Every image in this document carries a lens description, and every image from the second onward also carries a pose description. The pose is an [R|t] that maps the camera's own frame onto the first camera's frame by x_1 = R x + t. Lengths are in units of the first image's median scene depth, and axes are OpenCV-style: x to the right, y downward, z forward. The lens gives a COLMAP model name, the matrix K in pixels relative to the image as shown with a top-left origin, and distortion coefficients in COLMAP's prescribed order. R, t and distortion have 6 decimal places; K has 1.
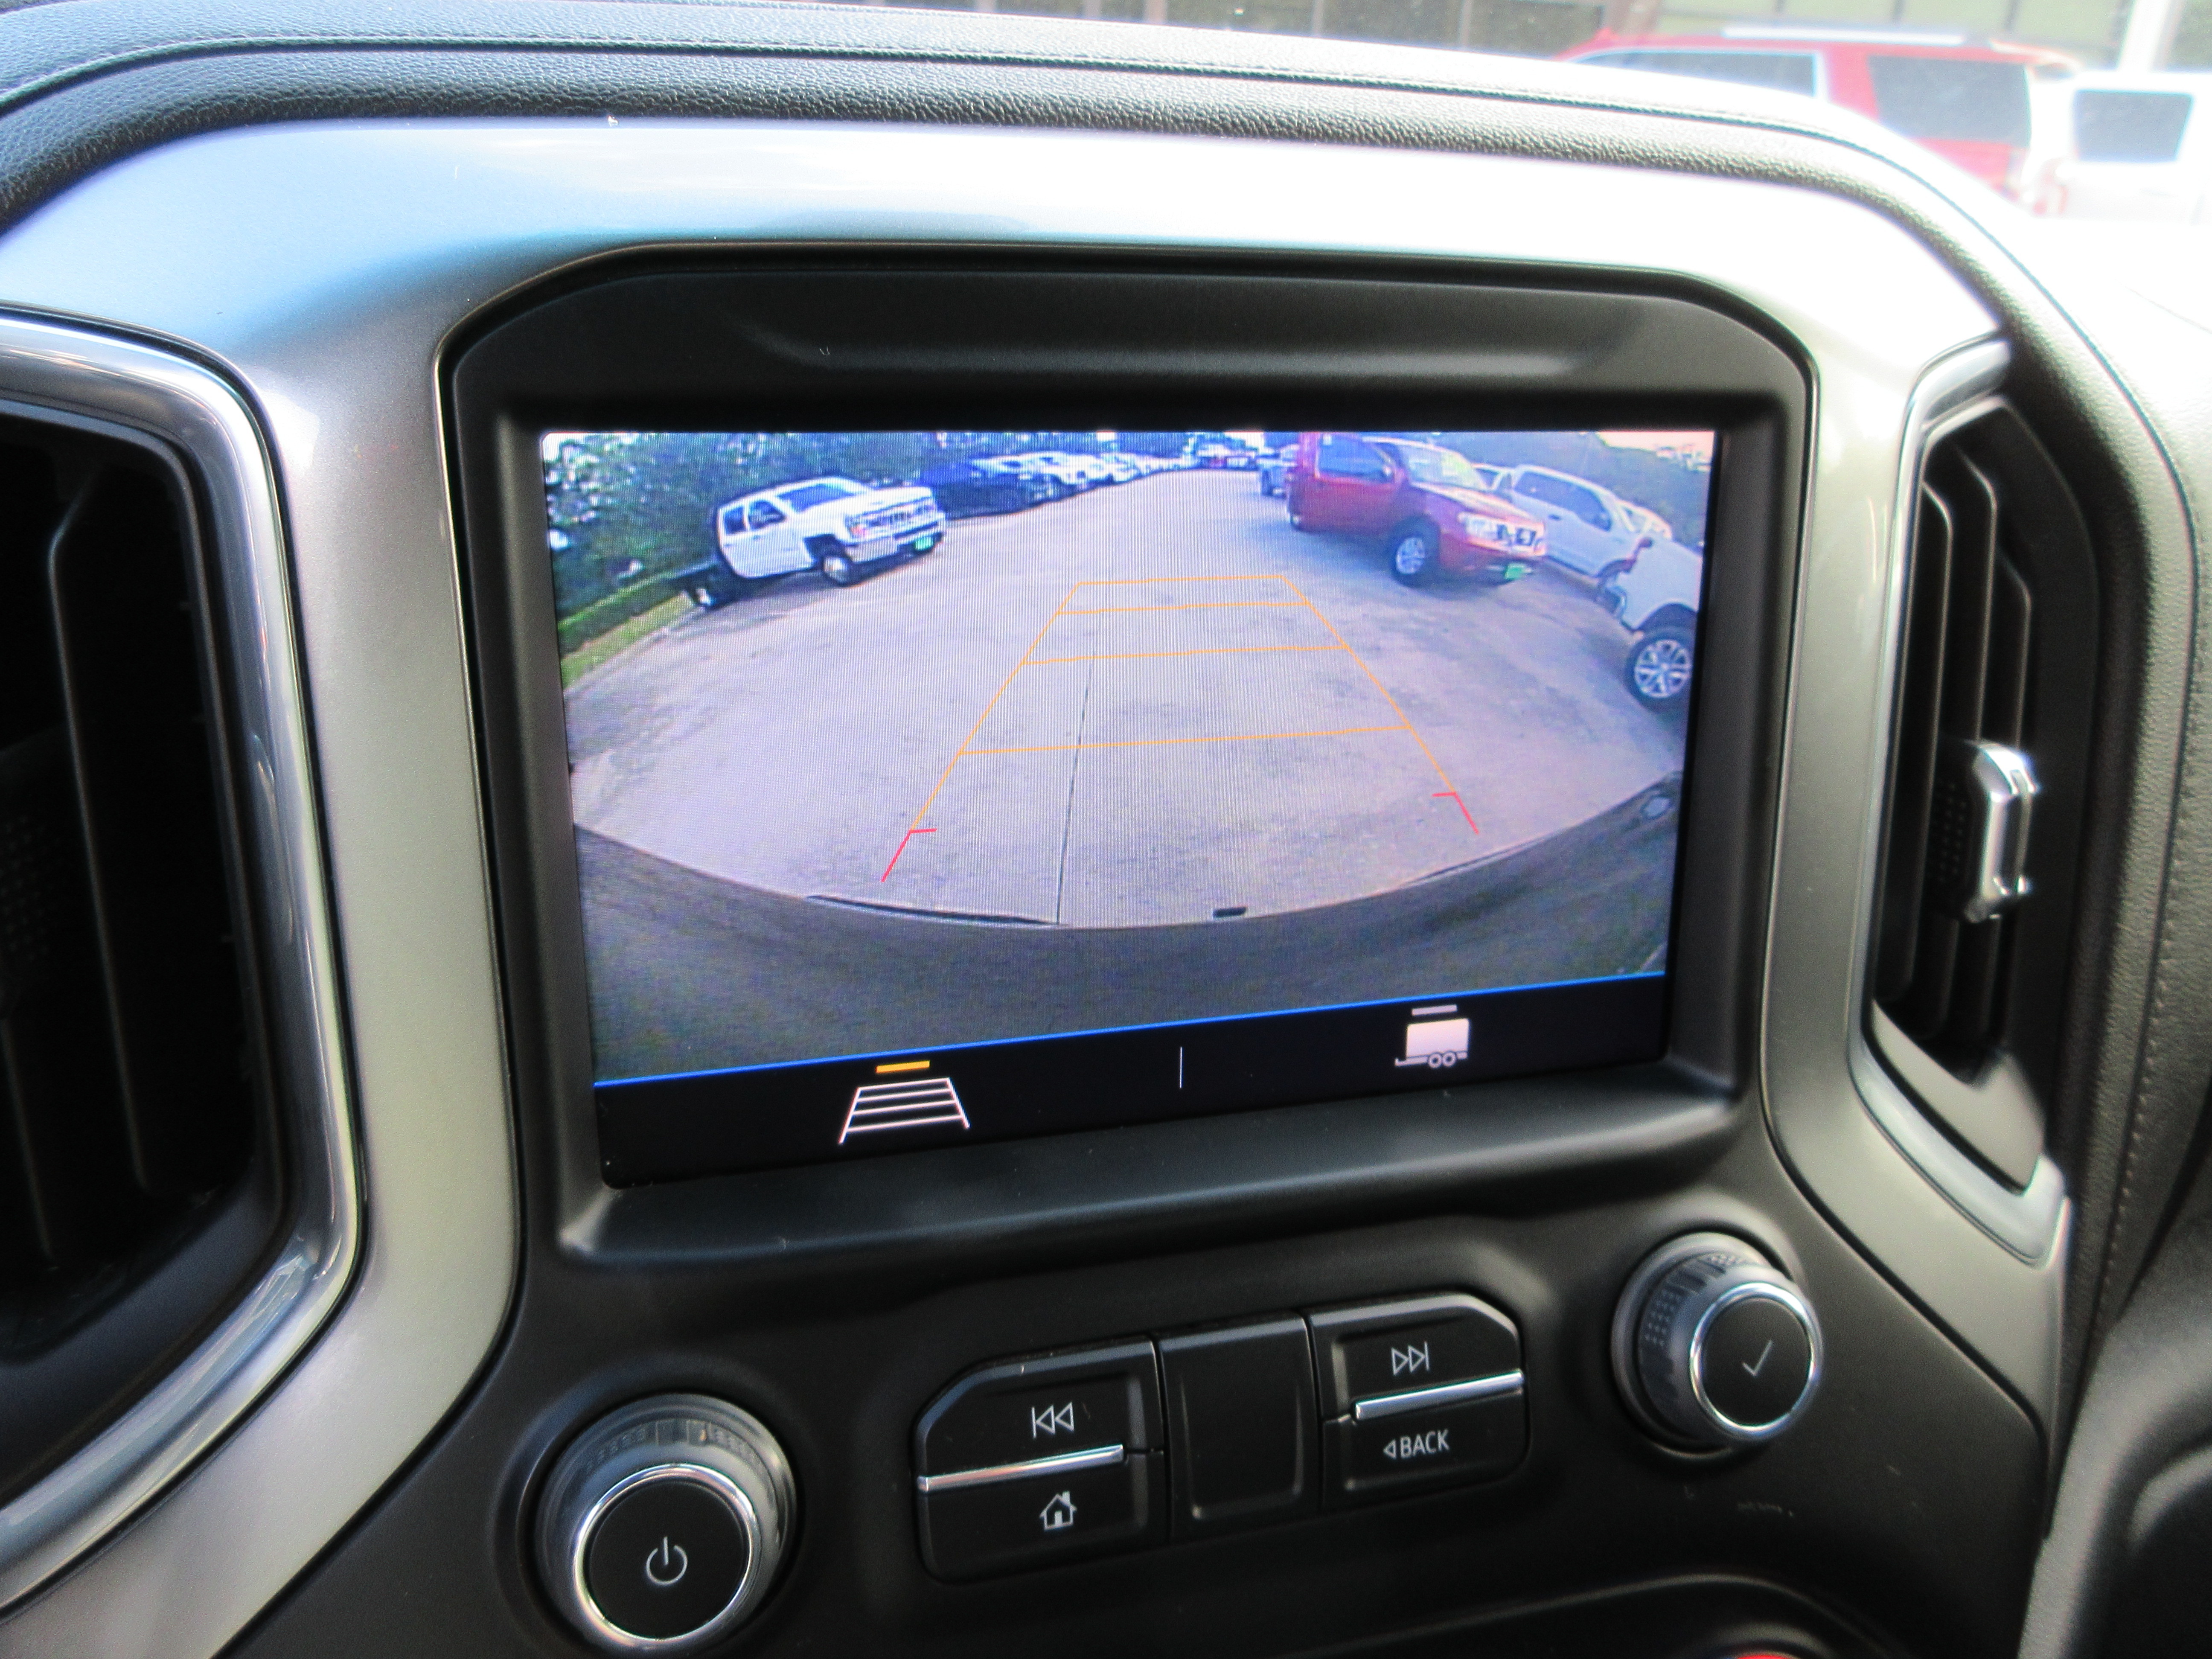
lens RADIAL K [[1618.1, 0, 1106.0], [0, 1618.1, 829.5], [0, 0, 1]] dist [-0.003980, 0.000294]
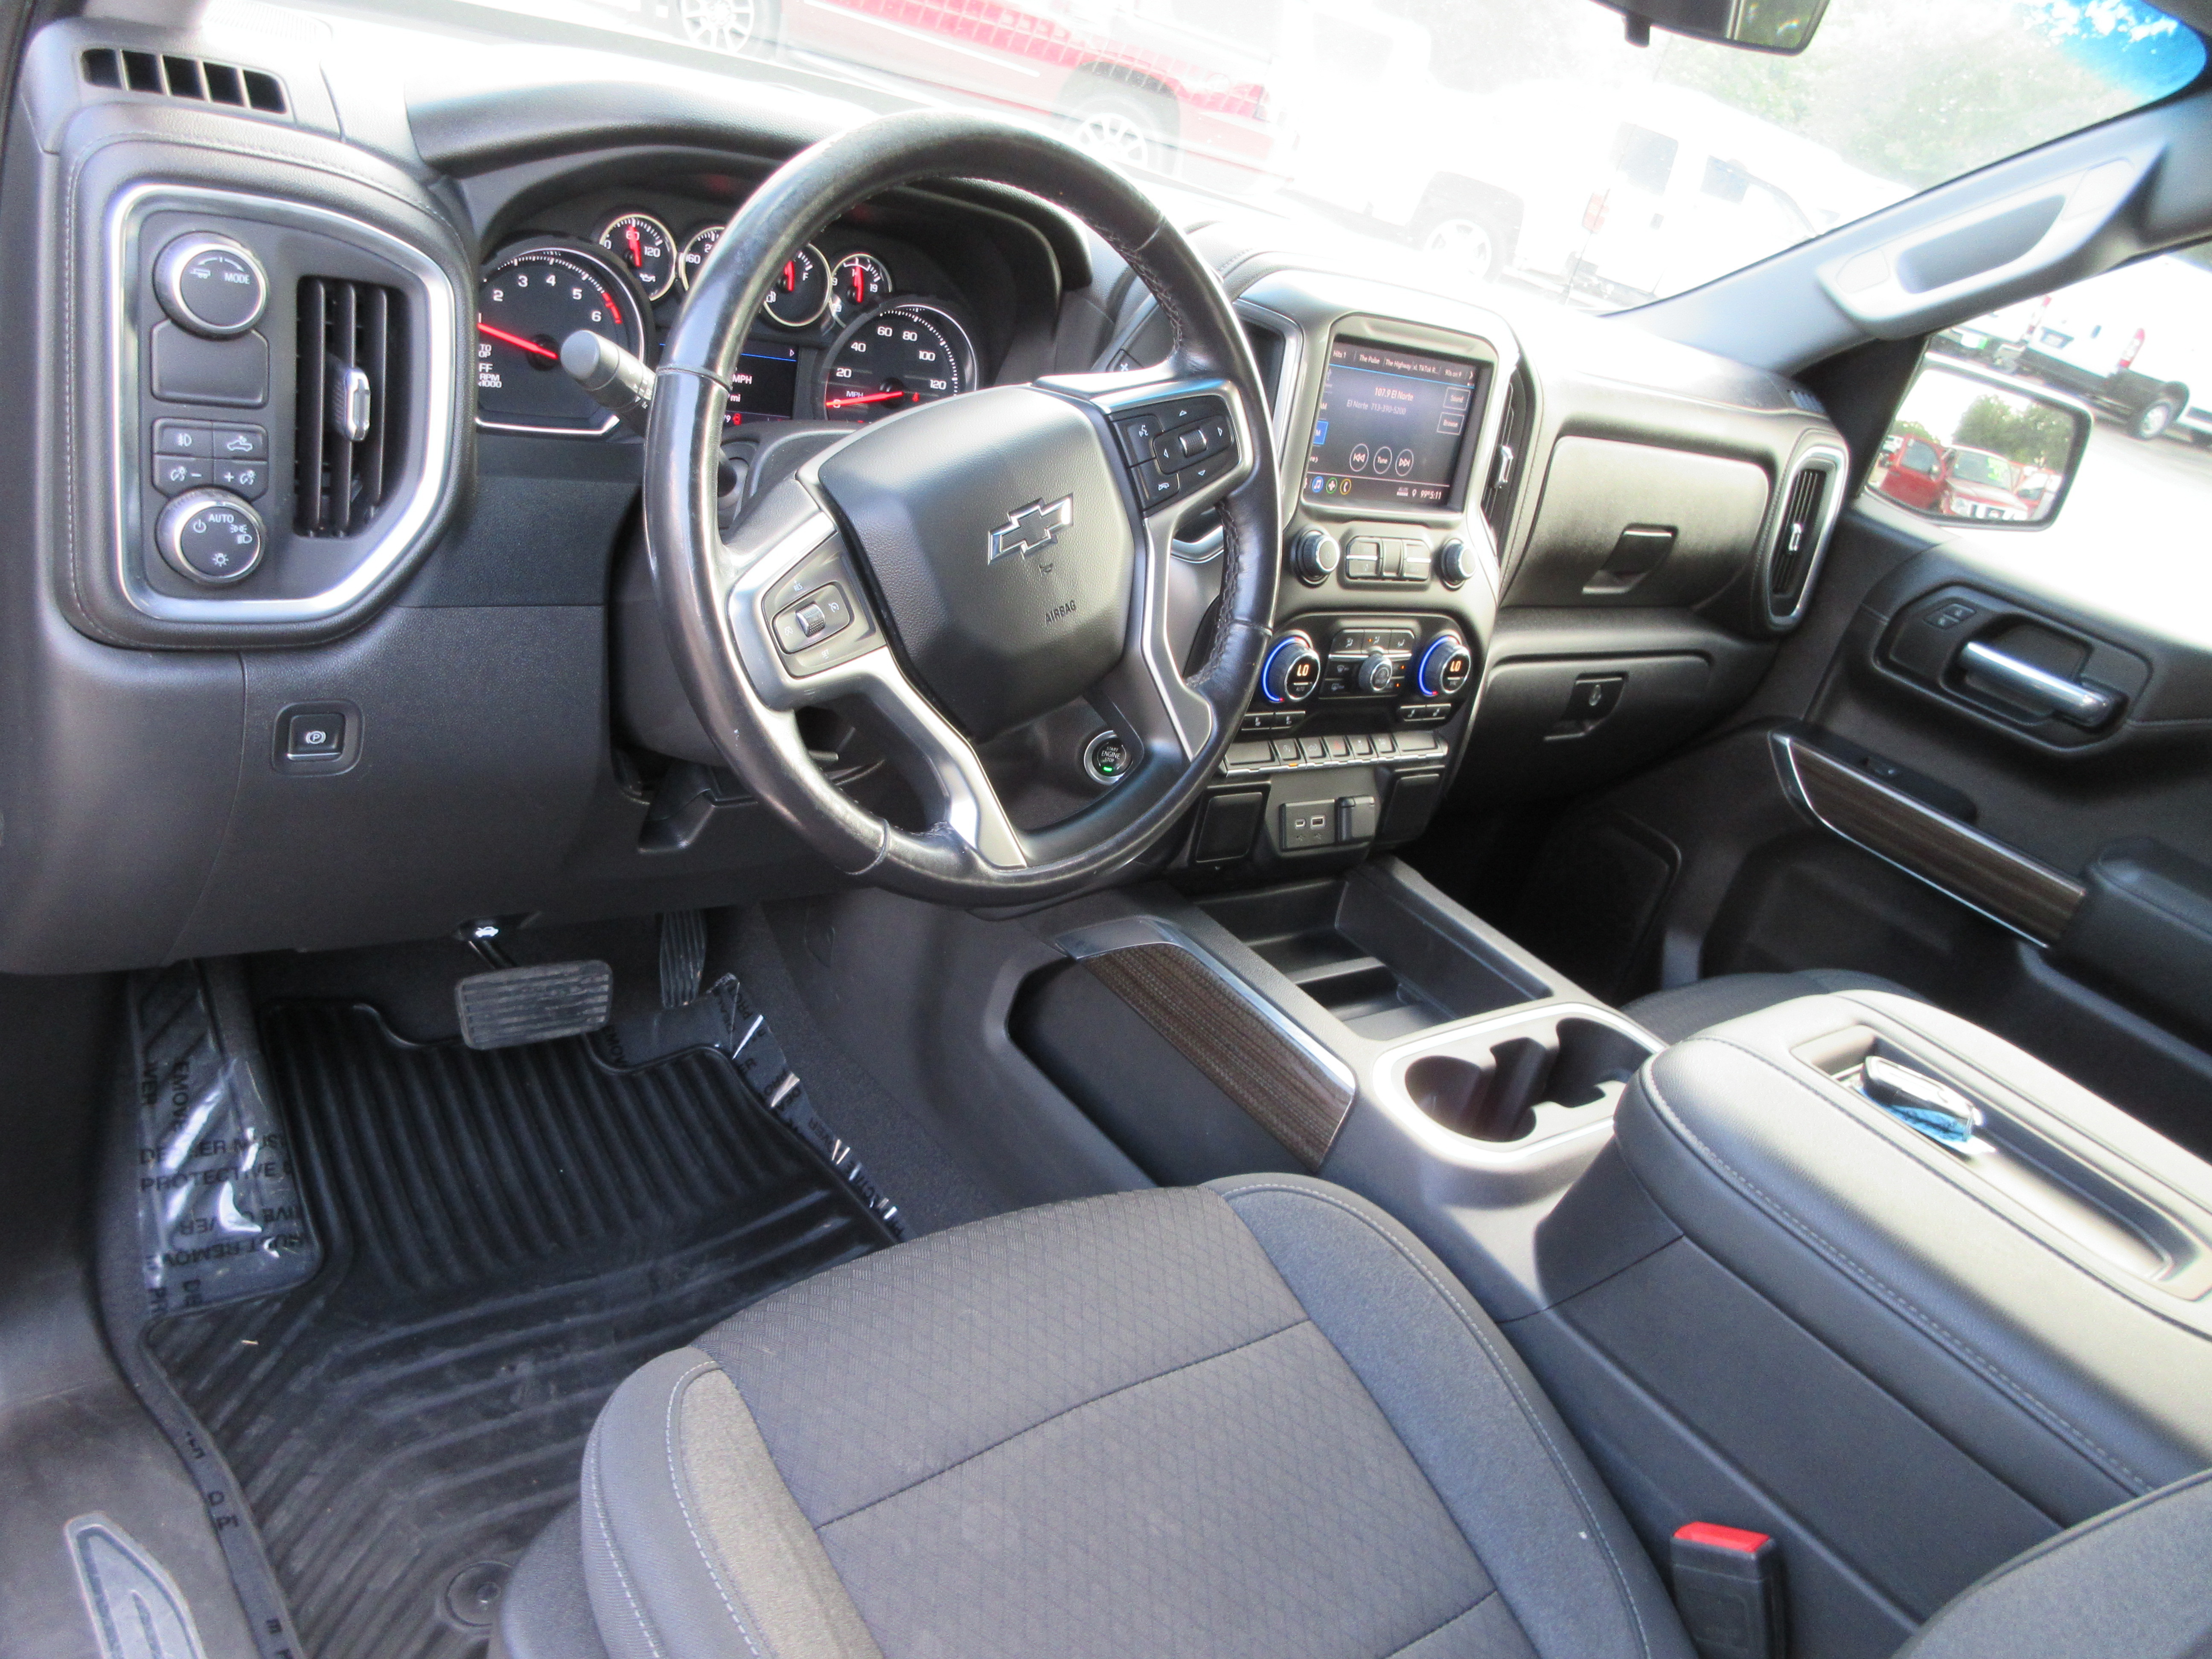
lens RADIAL K [[1649.6, 0, 1101.8], [0, 1649.6, 821.4], [0, 0, 1]] dist [0.010355, 0.006435]
pose [[0.889748, 0.024700, 0.455784, -2.924178], [-0.078978, 0.991805, 0.100427, 0.711305], [-0.449568, -0.125352, 0.884407, -3.109664]]
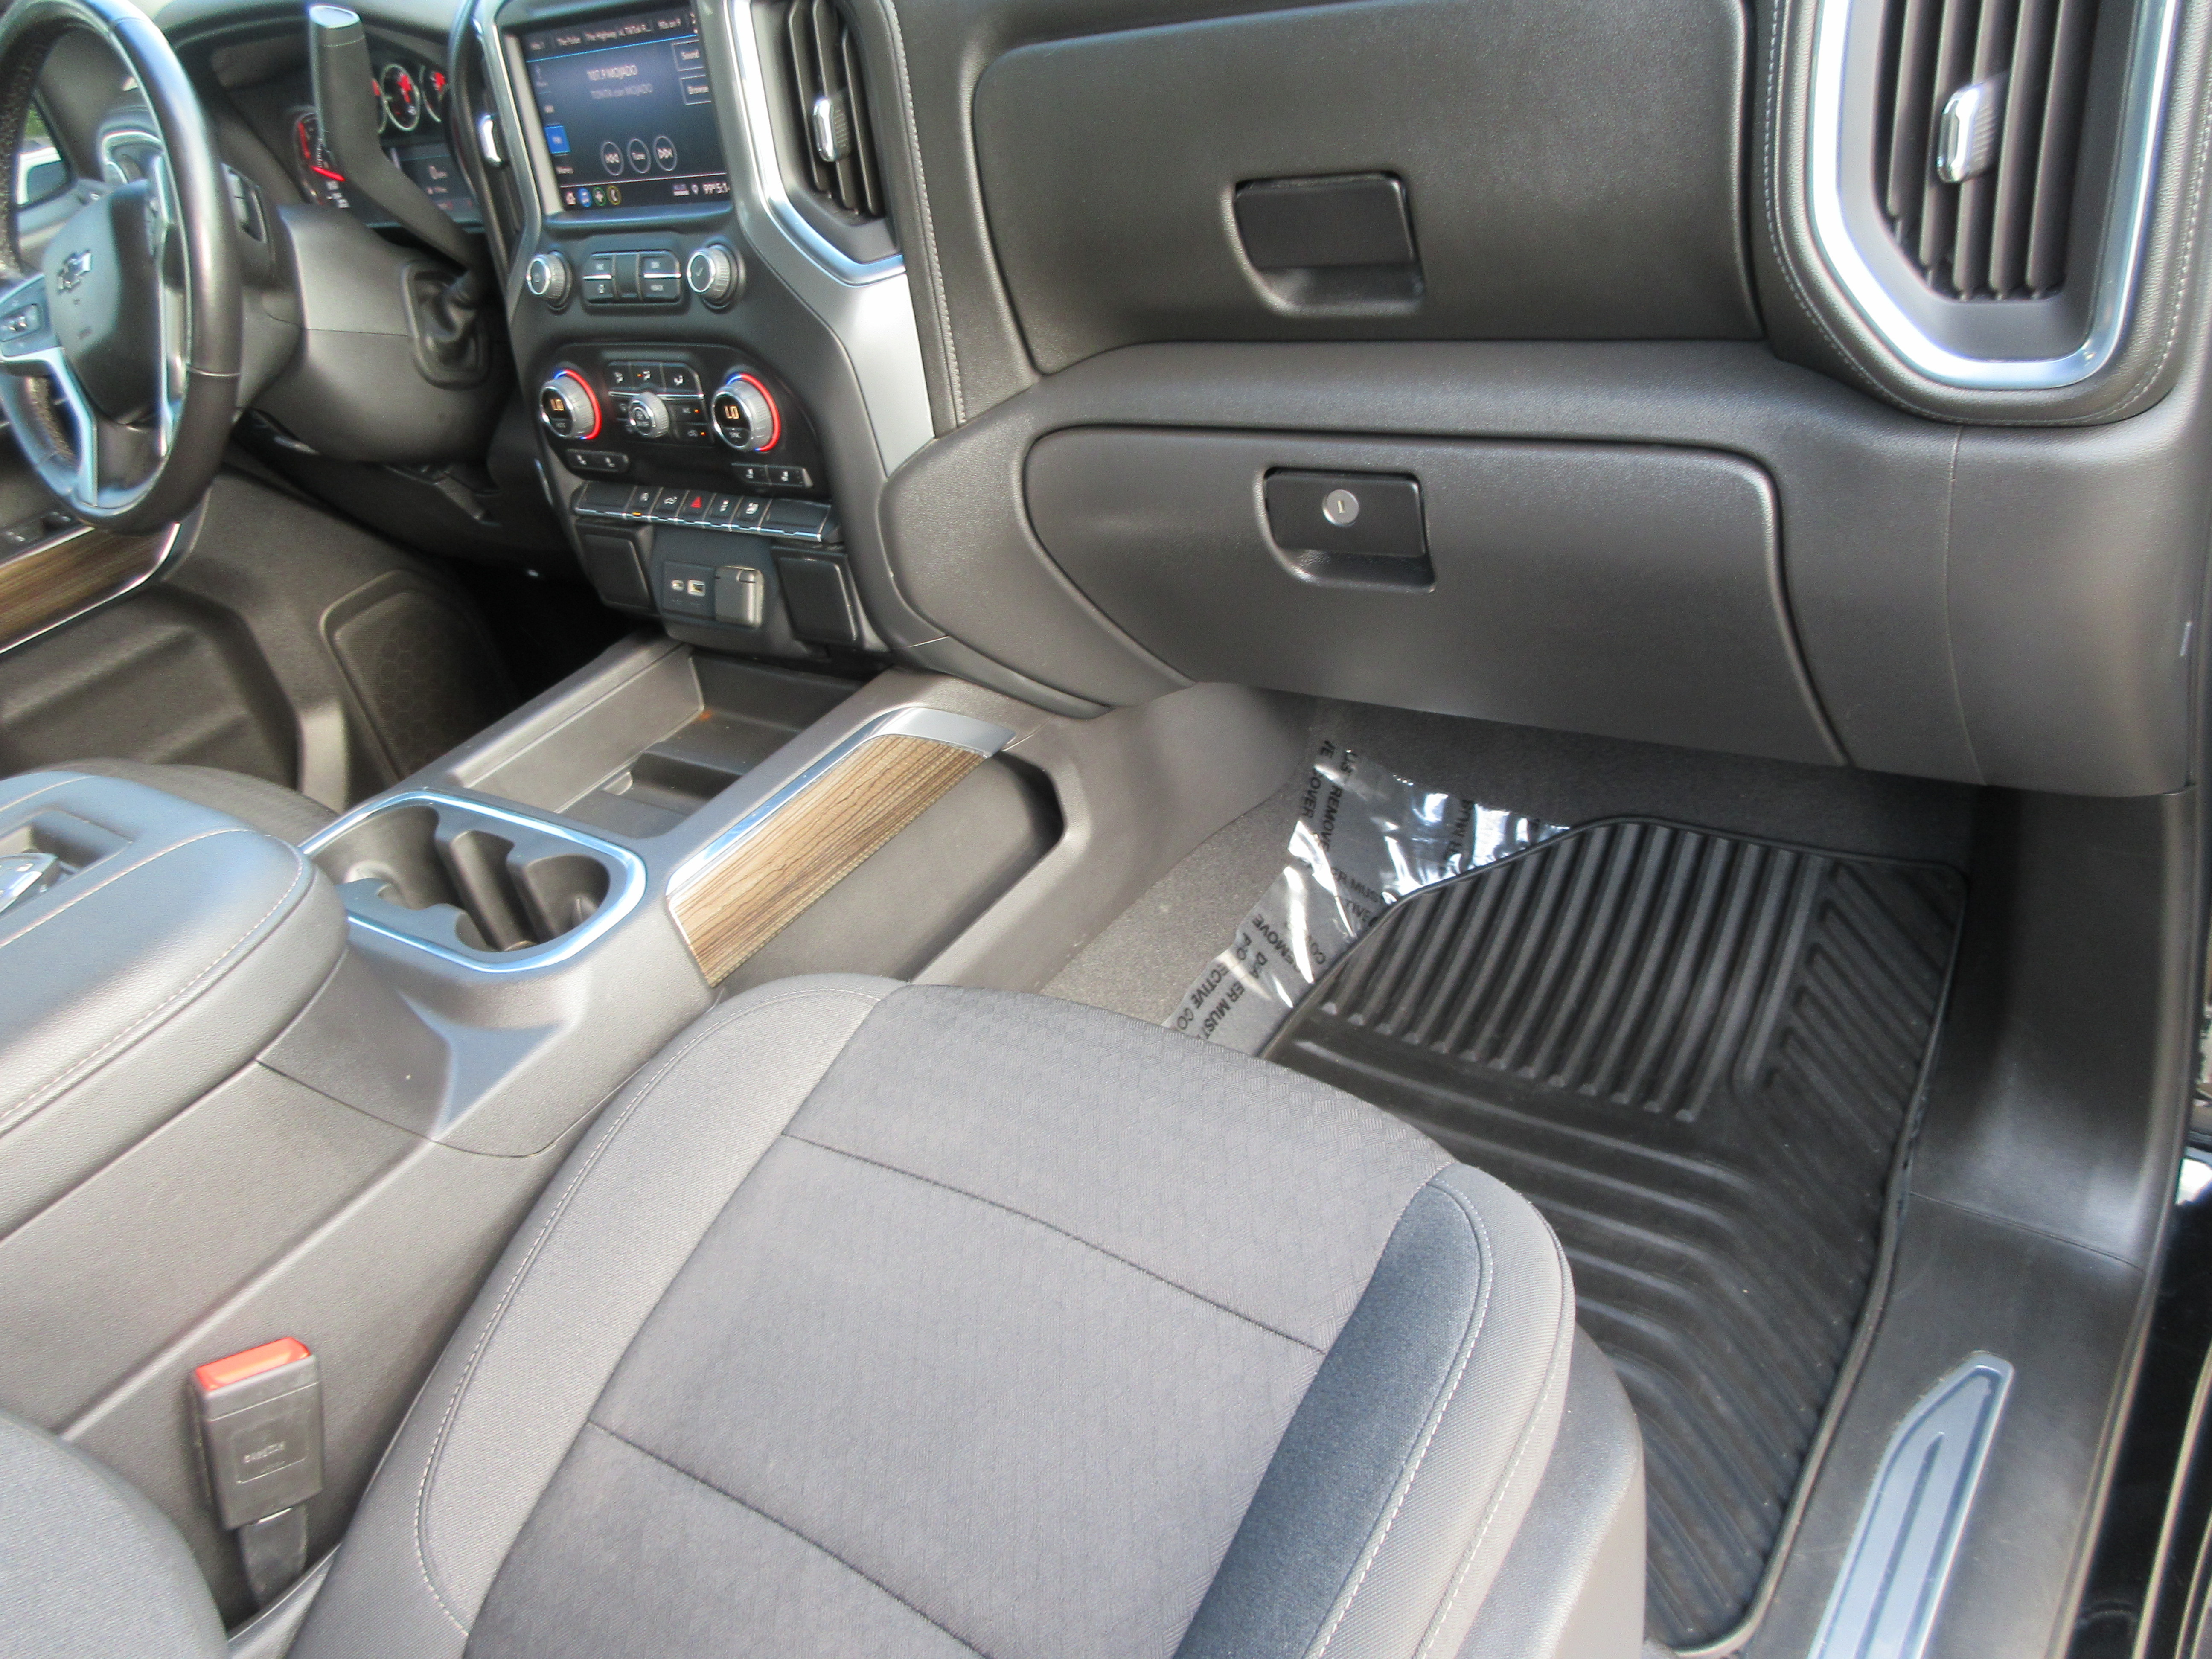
lens RADIAL K [[1620.1, 0, 1135.5], [0, 1620.1, 820.6], [0, 0, 1]] dist [0.007102, 0.002569]
pose [[0.616882, 0.286188, -0.733180, 4.322633], [-0.064352, 0.946769, 0.315416, 0.285472], [0.784420, -0.147393, 0.602462, -0.717824]]
